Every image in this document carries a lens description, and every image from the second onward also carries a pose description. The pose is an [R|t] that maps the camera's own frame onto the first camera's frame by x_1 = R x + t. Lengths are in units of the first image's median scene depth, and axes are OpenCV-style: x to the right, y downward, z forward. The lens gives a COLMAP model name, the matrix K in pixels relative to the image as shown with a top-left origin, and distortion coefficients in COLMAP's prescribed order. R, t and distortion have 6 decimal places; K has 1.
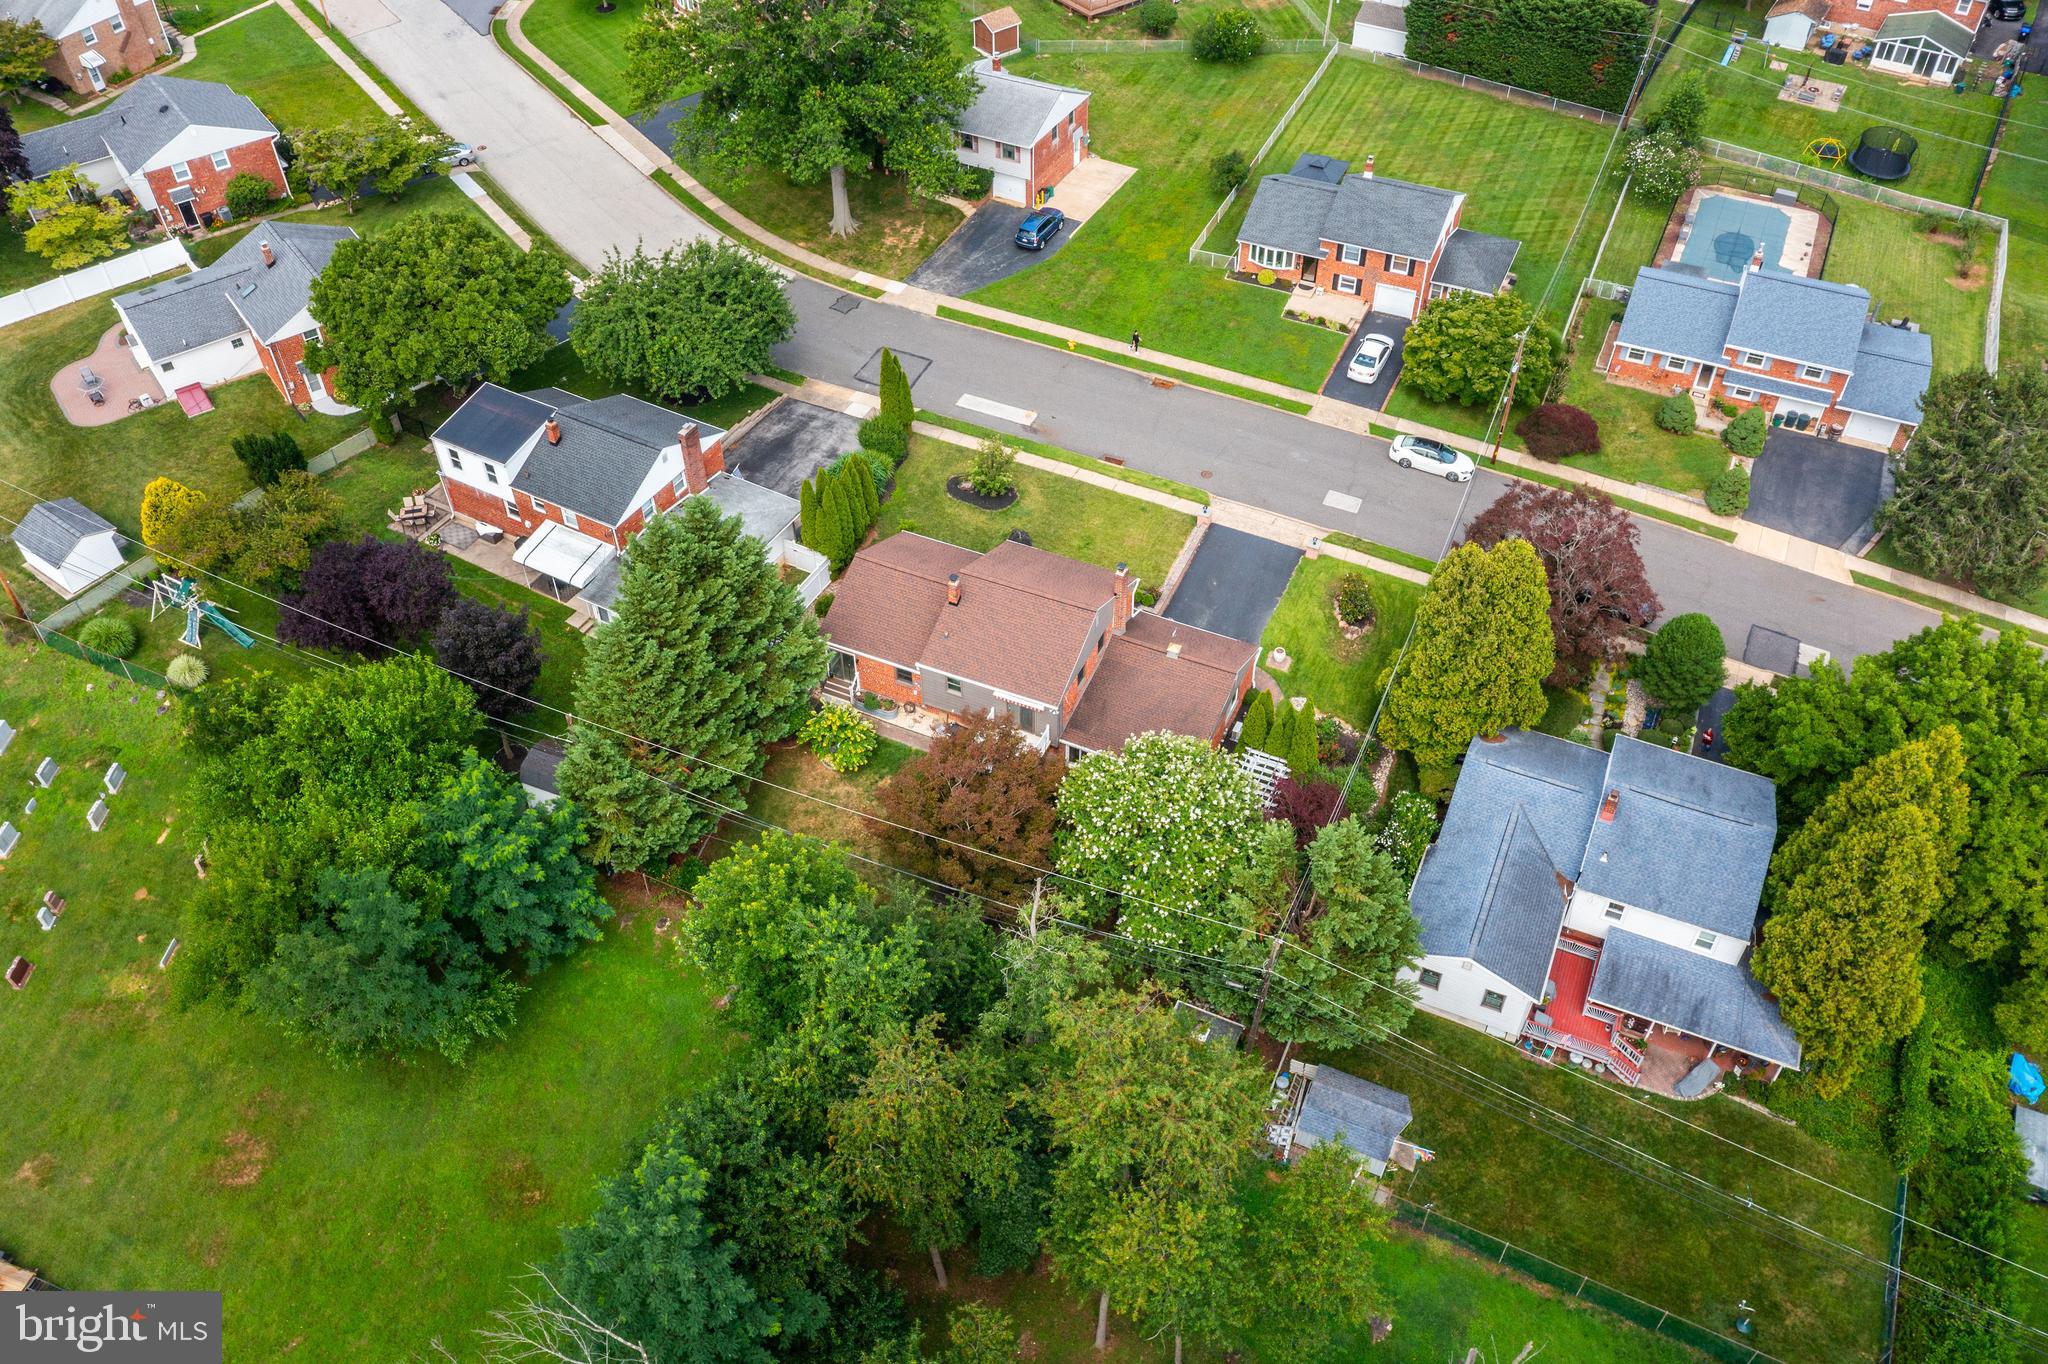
lens RADIAL K [[1604.4, 0, 1024.0], [0, 1604.4, 682.0], [0, 0, 1]] dist [-0.011828, -0.004259]
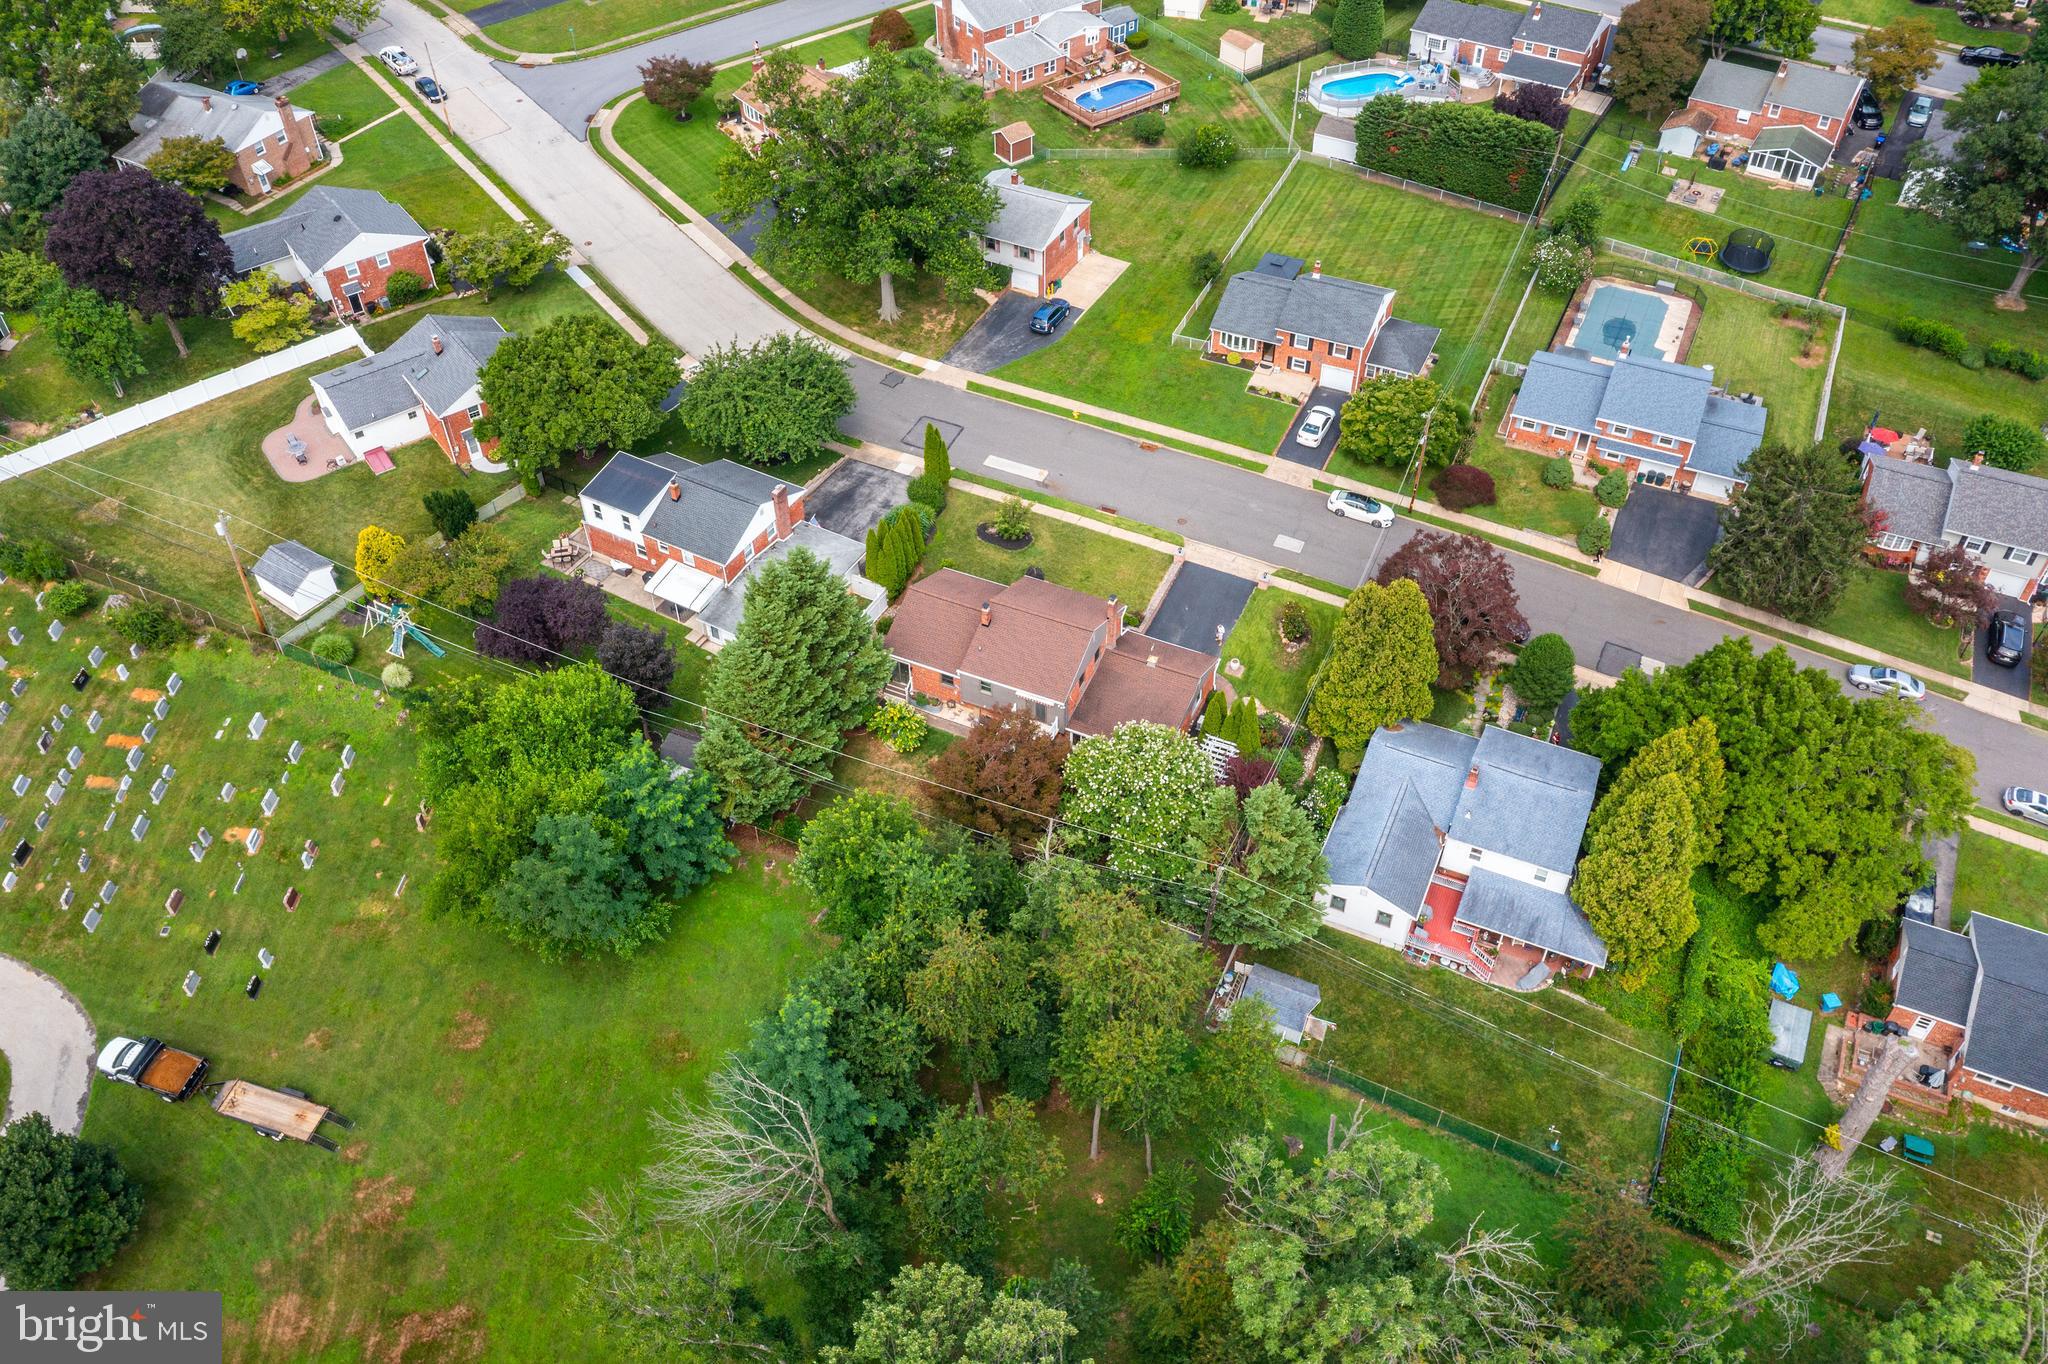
lens RADIAL K [[1604.4, 0, 1024.0], [0, 1604.4, 682.0], [0, 0, 1]] dist [-0.014798, 0.003942]
pose [[0.999993, 0.002060, -0.003164, -0.006522], [-0.002078, 0.999983, -0.005453, 0.004069], [0.003153, 0.005460, 0.999980, -0.262448]]
